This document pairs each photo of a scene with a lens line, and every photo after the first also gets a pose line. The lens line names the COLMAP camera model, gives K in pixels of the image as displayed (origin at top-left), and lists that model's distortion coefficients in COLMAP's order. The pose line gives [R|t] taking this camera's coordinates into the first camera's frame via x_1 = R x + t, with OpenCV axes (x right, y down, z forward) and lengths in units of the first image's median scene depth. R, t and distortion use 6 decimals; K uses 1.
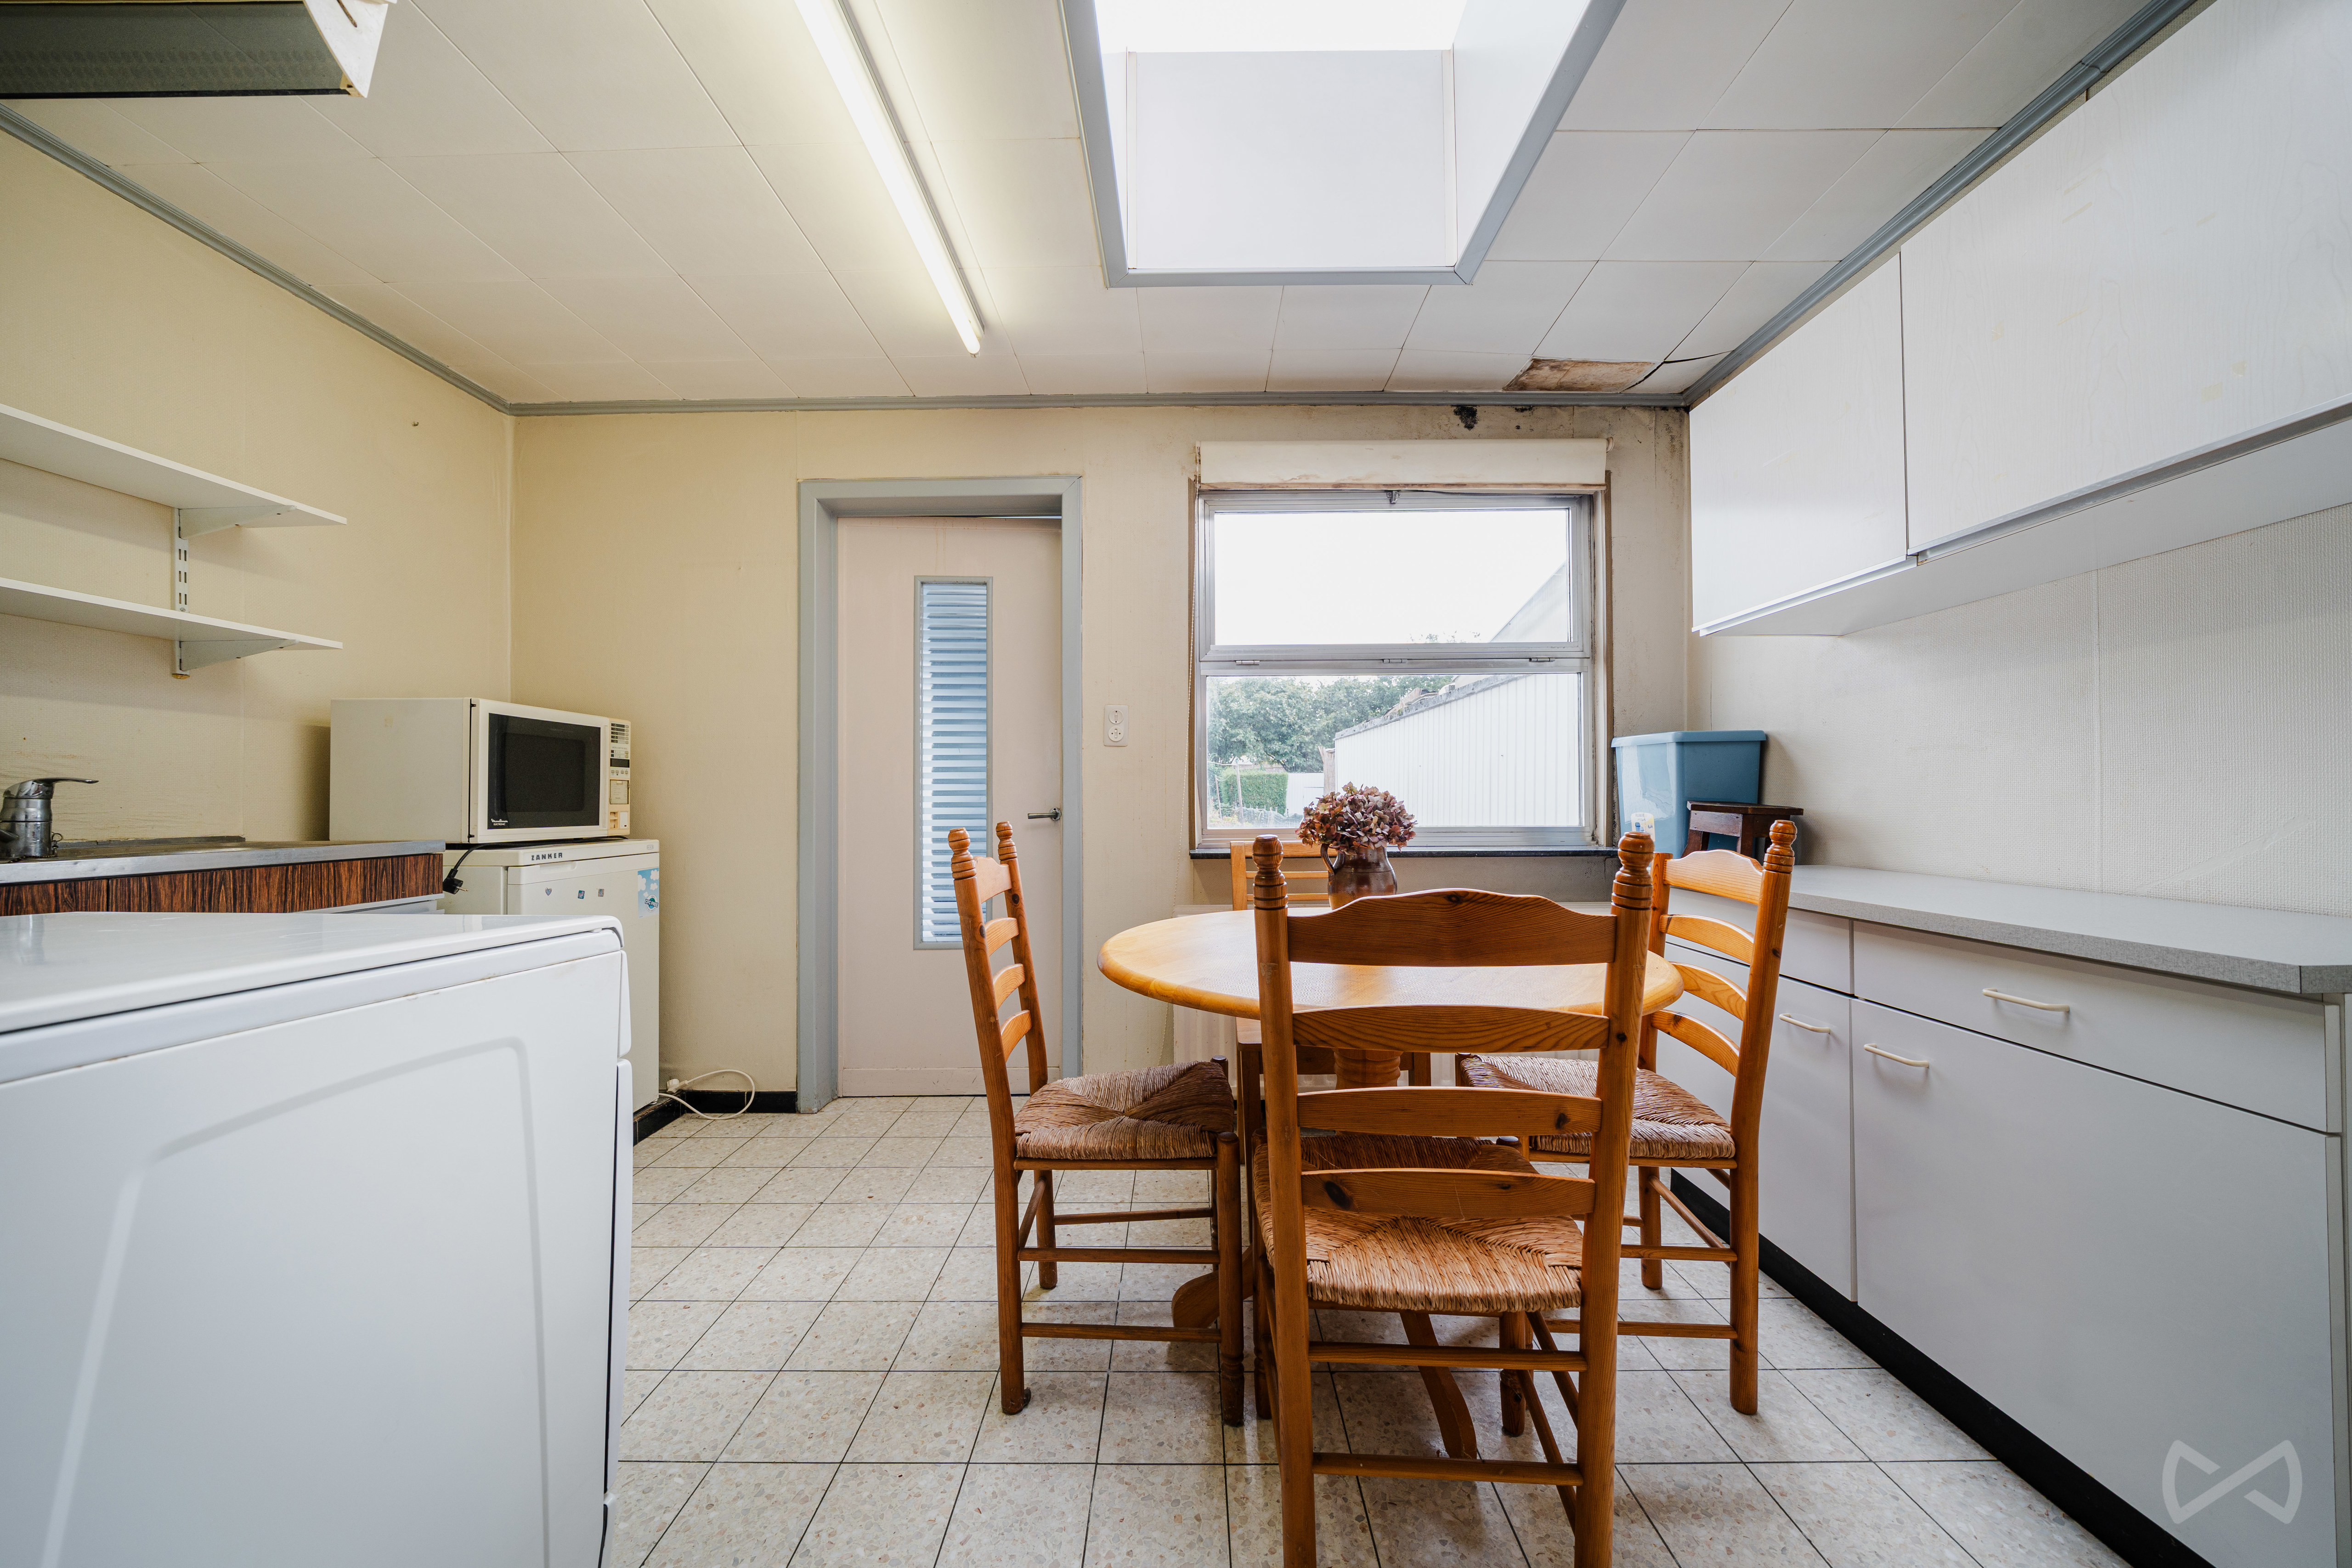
lens RADIAL K [[799.7, 0, 1173.2], [0, 799.7, 791.4], [0, 0, 1]] dist [-0.010500, -0.000248]
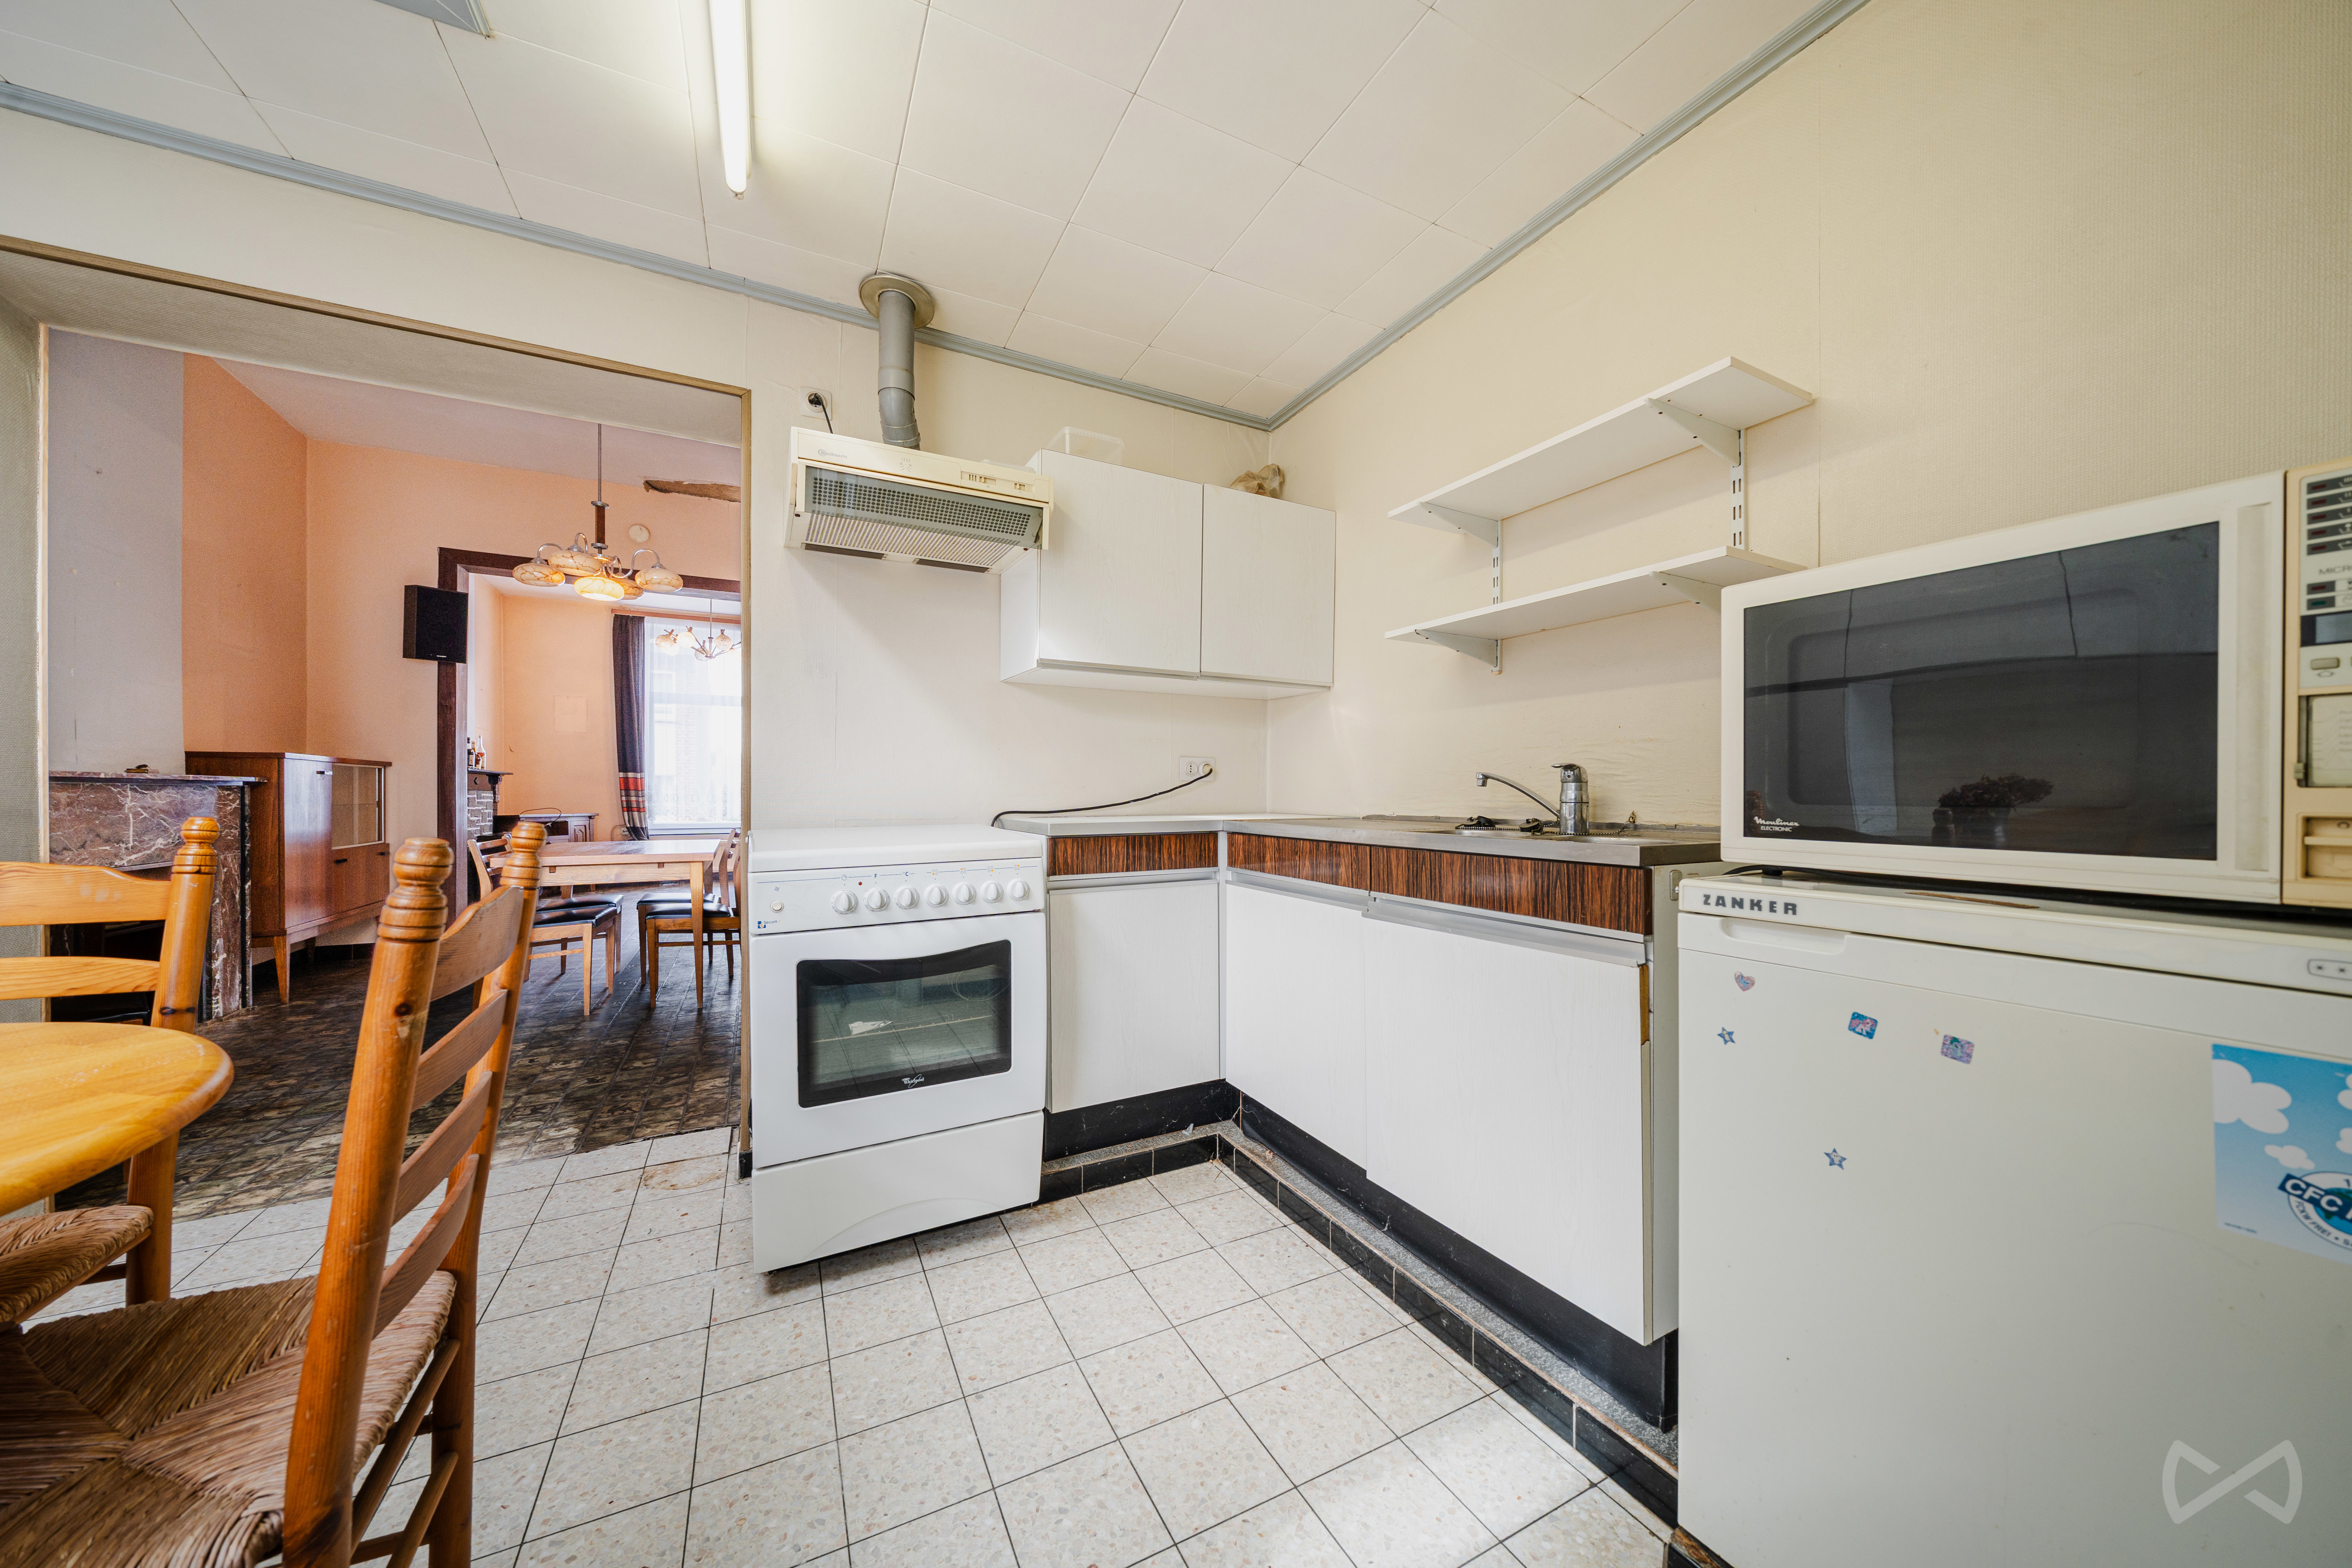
lens RADIAL K [[799.7, 0, 1173.2], [0, 799.7, 791.4], [0, 0, 1]] dist [-0.010500, -0.000248]
pose [[-0.884170, 0.004184, -0.467146, -0.346767], [0.004682, 0.999989, 0.000094, 0.020427], [0.467141, -0.002104, -0.884180, 1.479890]]
